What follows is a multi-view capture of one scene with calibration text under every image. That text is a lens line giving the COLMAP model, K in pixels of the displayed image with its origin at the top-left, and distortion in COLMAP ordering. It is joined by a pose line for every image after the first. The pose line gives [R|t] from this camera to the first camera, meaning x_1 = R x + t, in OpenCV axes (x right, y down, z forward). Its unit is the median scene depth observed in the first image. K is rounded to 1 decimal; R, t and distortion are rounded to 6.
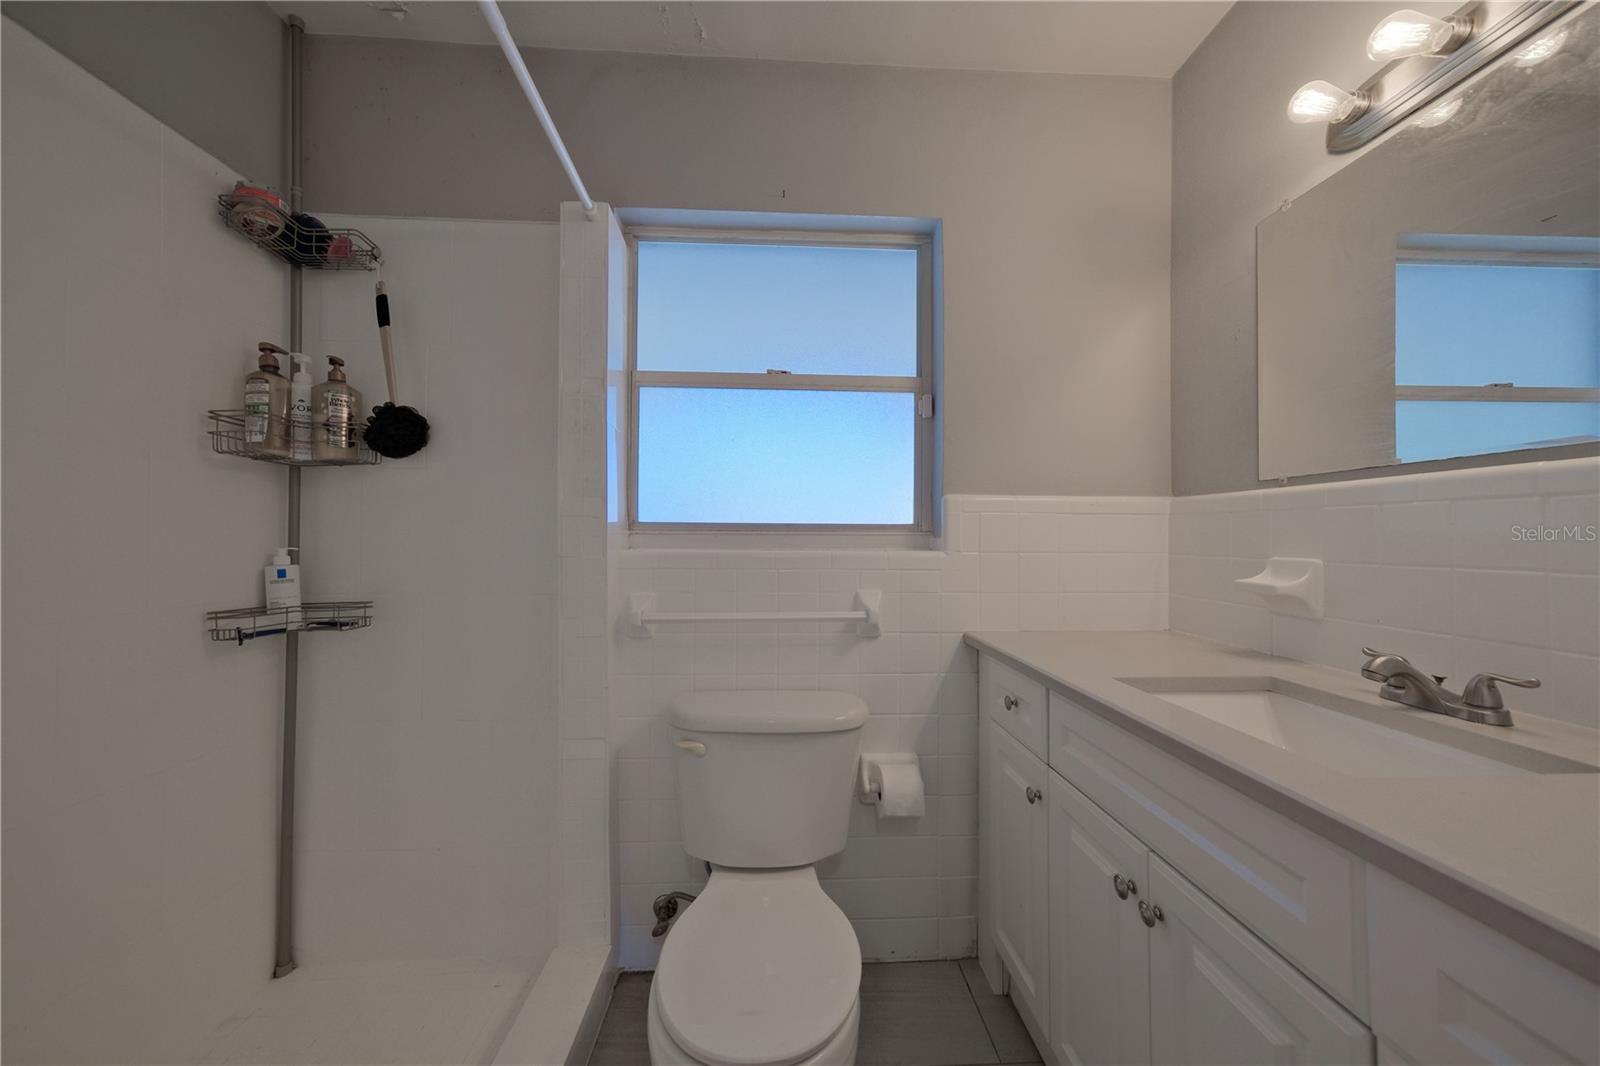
lens RADIAL K [[566.8, 0, 804.2], [0, 566.8, 529.9], [0, 0, 1]] dist [-0.010902, 0.006948]
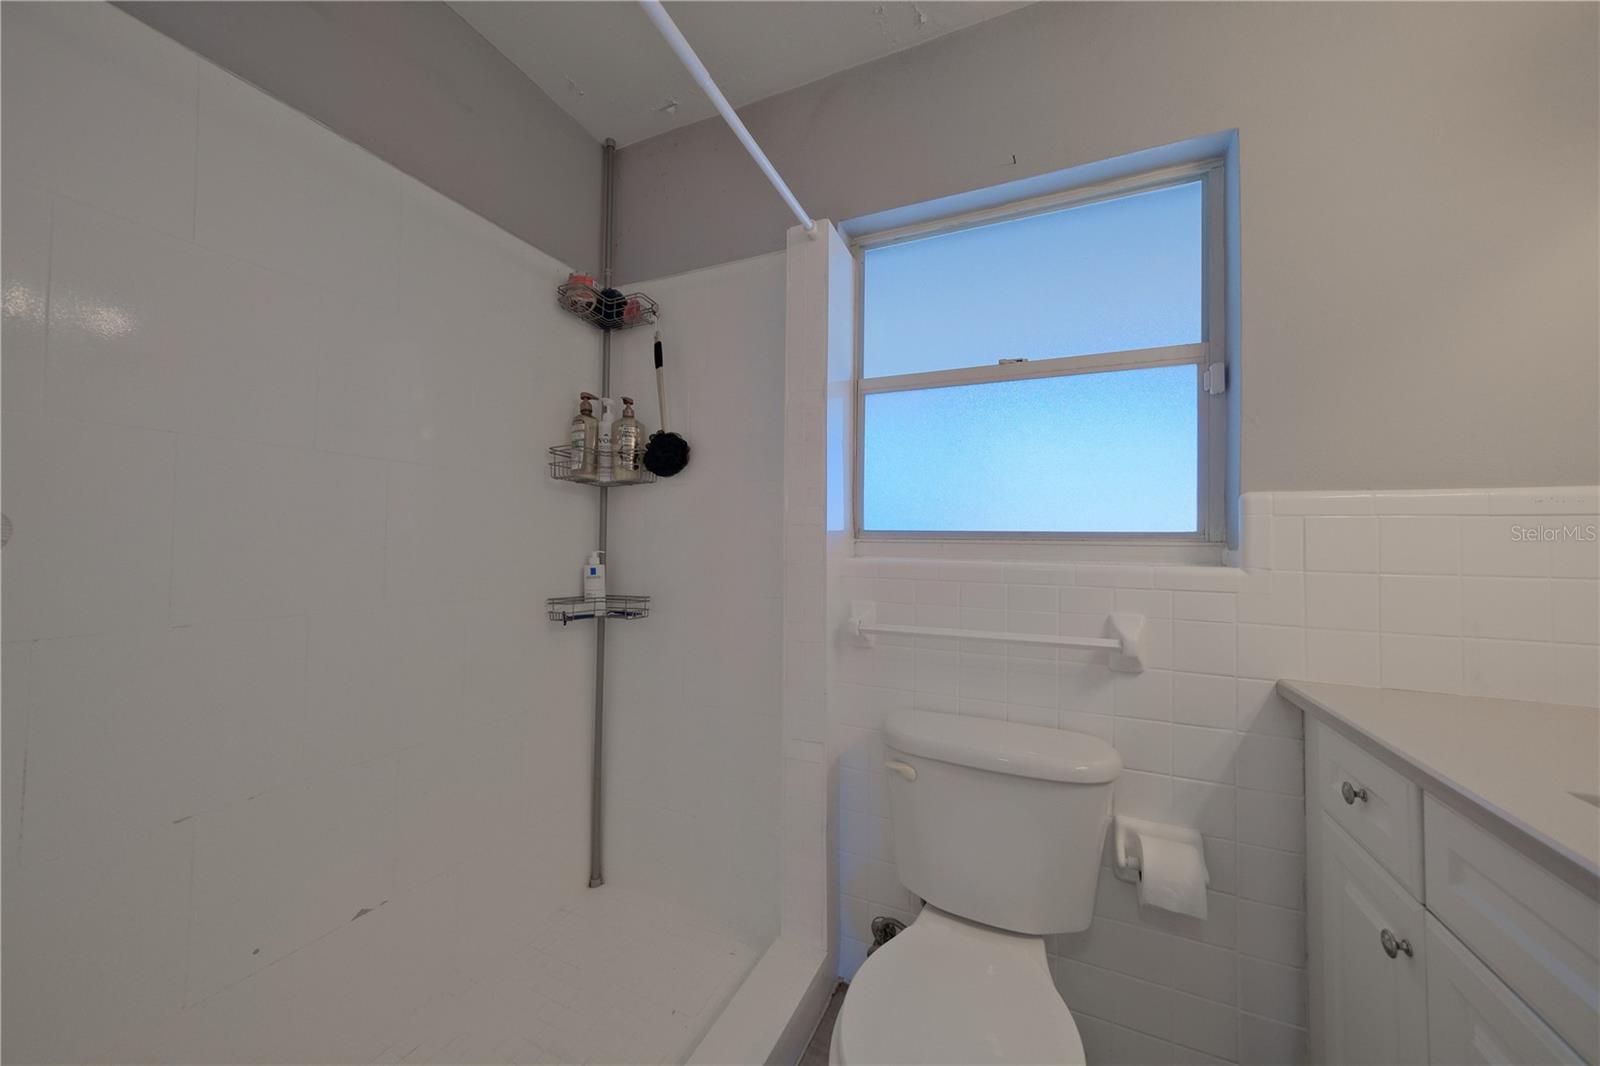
lens RADIAL K [[566.8, 0, 804.2], [0, 566.8, 529.9], [0, 0, 1]] dist [-0.010902, 0.006948]
pose [[0.888001, -0.002901, -0.459832, 0.082804], [-0.004418, 0.999880, -0.014840, 0.000711], [0.459820, 0.015209, 0.887882, 0.076899]]
